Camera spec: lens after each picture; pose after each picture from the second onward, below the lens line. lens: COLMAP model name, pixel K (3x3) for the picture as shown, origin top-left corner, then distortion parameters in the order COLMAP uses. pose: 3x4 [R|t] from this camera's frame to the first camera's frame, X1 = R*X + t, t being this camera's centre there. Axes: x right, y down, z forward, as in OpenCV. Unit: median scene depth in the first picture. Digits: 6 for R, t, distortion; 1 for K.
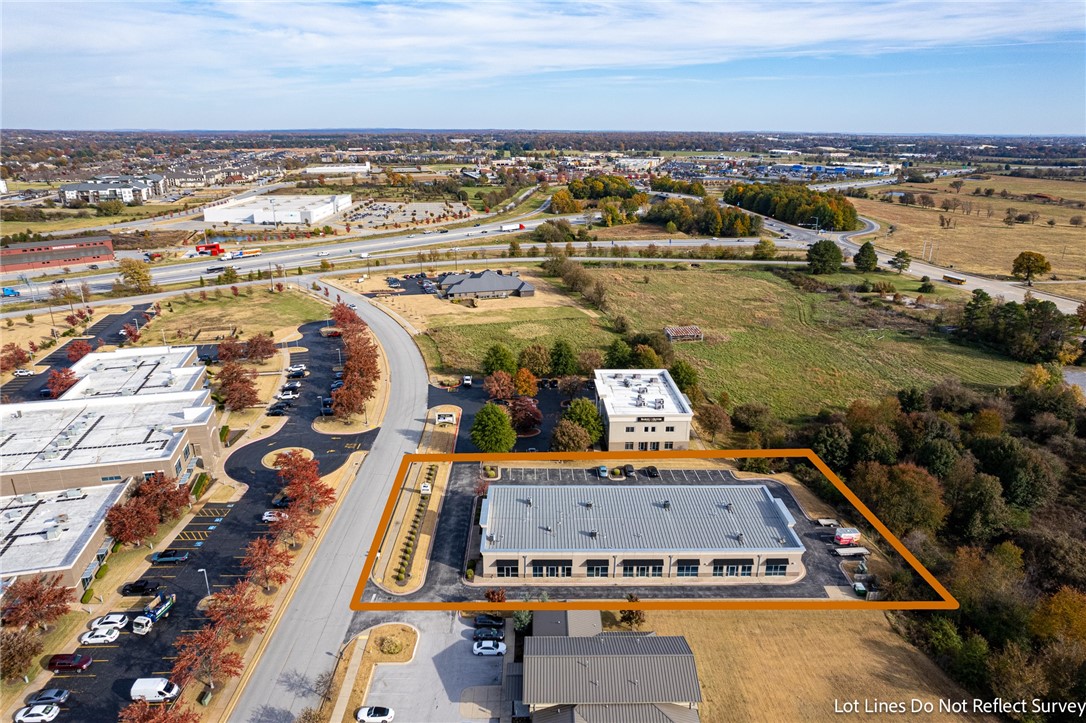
lens RADIAL K [[693.2, 0, 544.1], [0, 693.2, 356.6], [0, 0, 1]] dist [-0.076539, 0.069877]
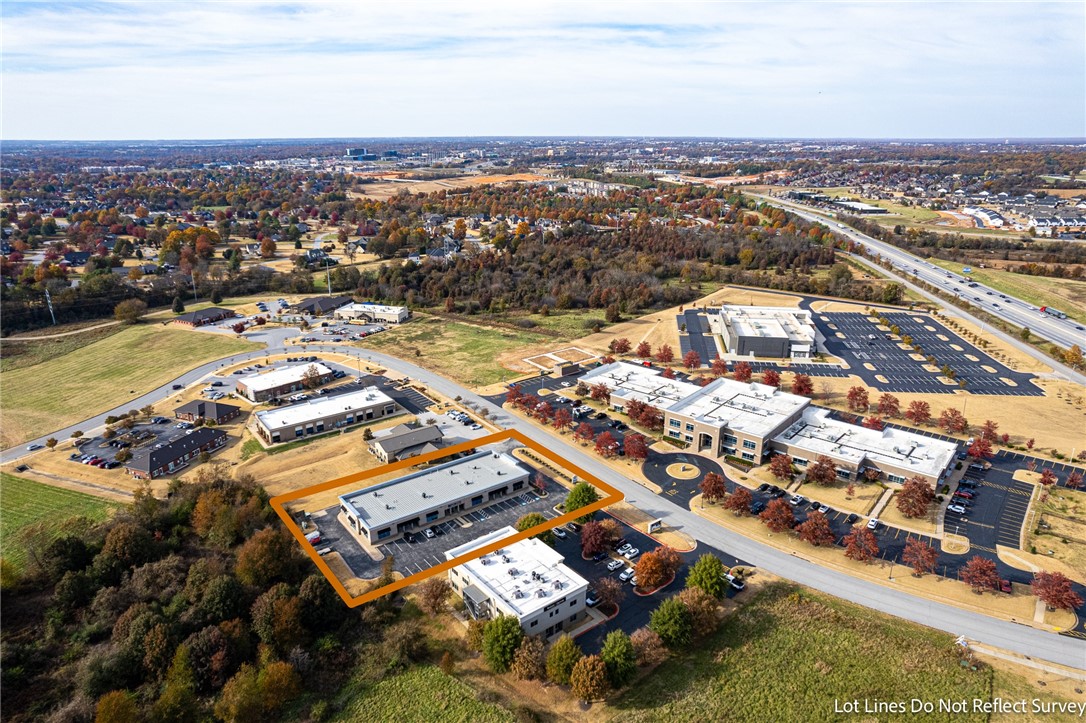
lens RADIAL K [[693.2, 0, 544.1], [0, 693.2, 356.6], [0, 0, 1]] dist [-0.076539, 0.069877]
pose [[-0.806367, 0.175894, -0.564654, 0.335565], [-0.189301, 0.827757, 0.528188, -0.397949], [0.560301, 0.532803, -0.634179, 0.839687]]
